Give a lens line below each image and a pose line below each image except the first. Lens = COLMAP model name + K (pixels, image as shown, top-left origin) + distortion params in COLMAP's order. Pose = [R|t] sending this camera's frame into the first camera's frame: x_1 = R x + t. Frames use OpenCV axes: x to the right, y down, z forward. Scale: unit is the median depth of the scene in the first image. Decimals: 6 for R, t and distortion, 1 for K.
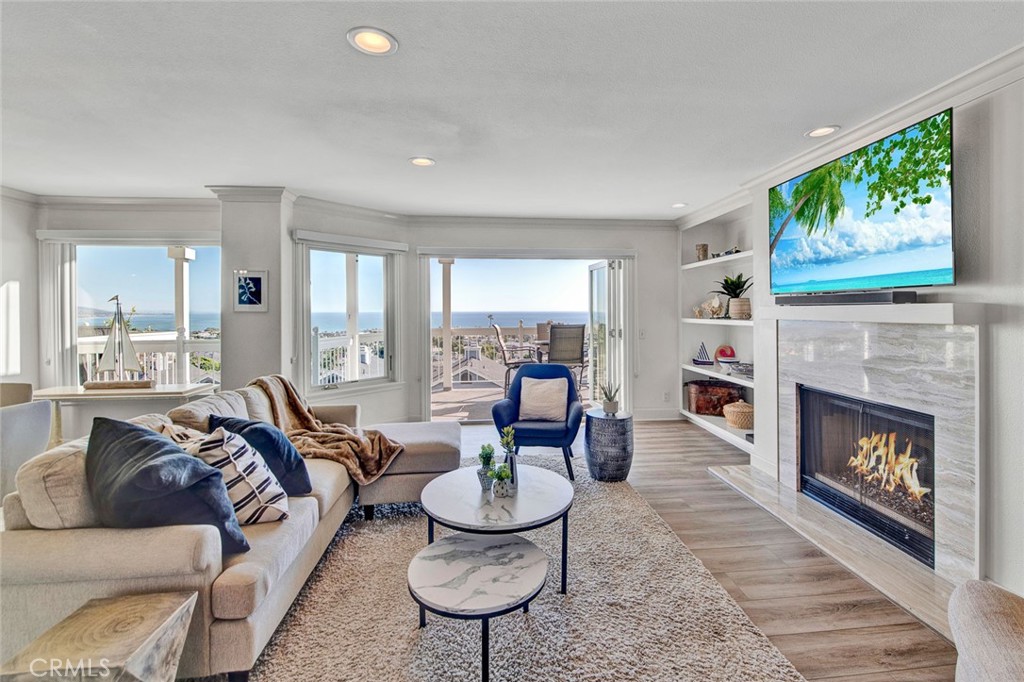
lens RADIAL K [[441.0, 0, 530.8], [0, 441.0, 322.0], [0, 0, 1]] dist [0.001294, 0.000175]
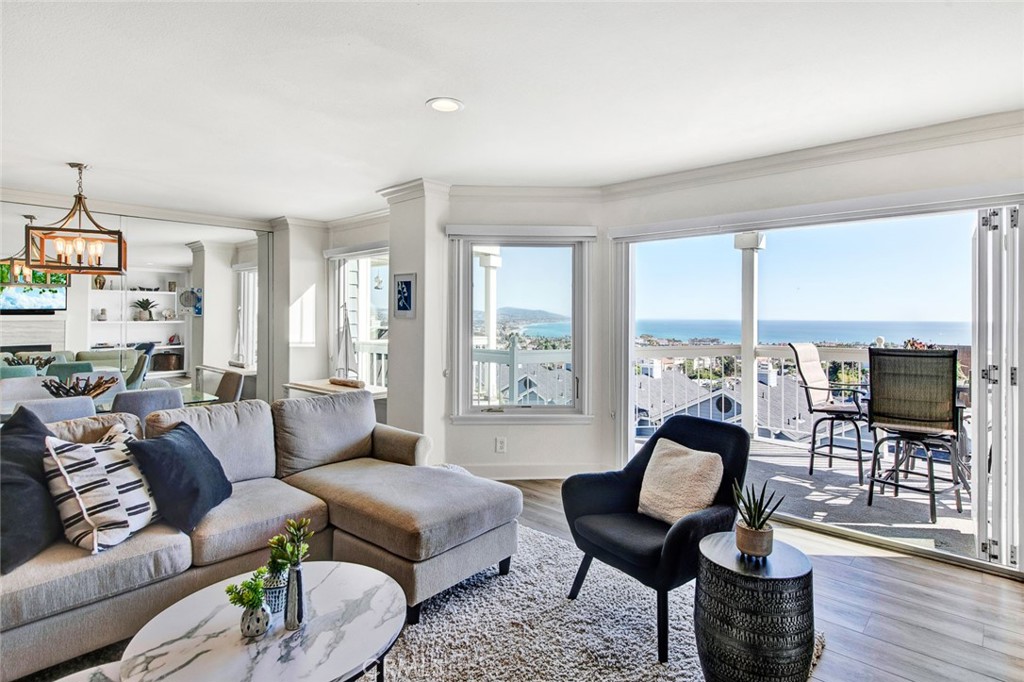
lens RADIAL K [[504.8, 0, 500.6], [0, 504.8, 322.5], [0, 0, 1]] dist [-0.001456, -0.000256]
pose [[0.624717, 0.013994, -0.780726, 0.435941], [-0.025363, 0.999675, -0.002376, -0.020199], [0.780439, 0.021286, 0.624869, 0.594804]]
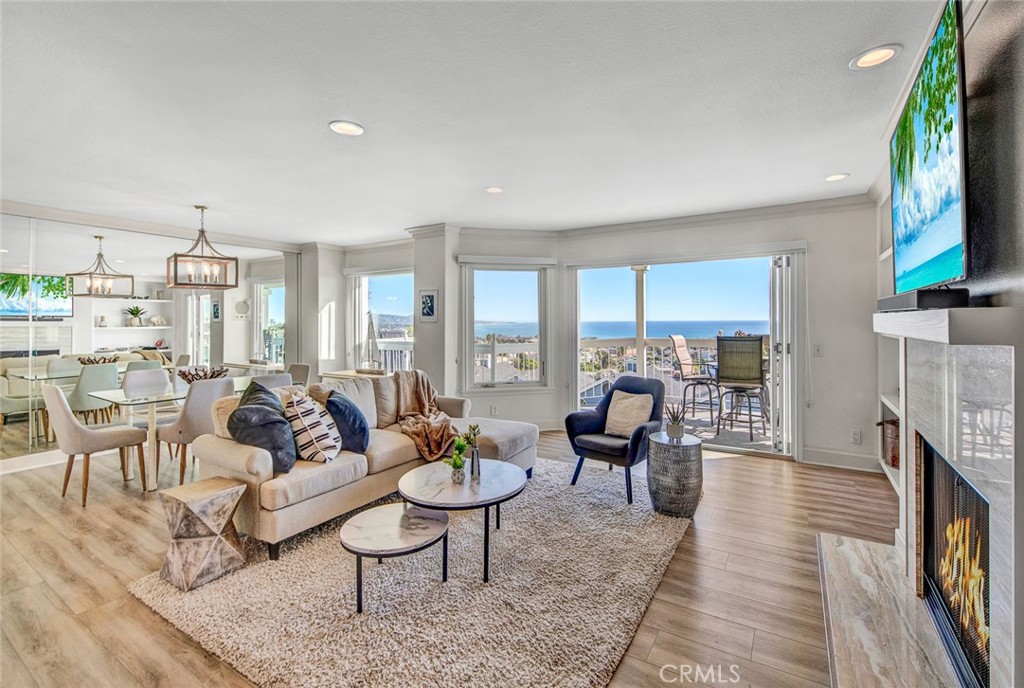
lens RADIAL K [[465.8, 0, 519.2], [0, 465.8, 326.0], [0, 0, 1]] dist [-0.001748, -0.000256]
pose [[0.799070, 0.005581, -0.601212, 0.527715], [-0.013209, 0.999879, -0.008274, -0.002753], [0.601093, 0.014553, 0.799046, 0.081502]]
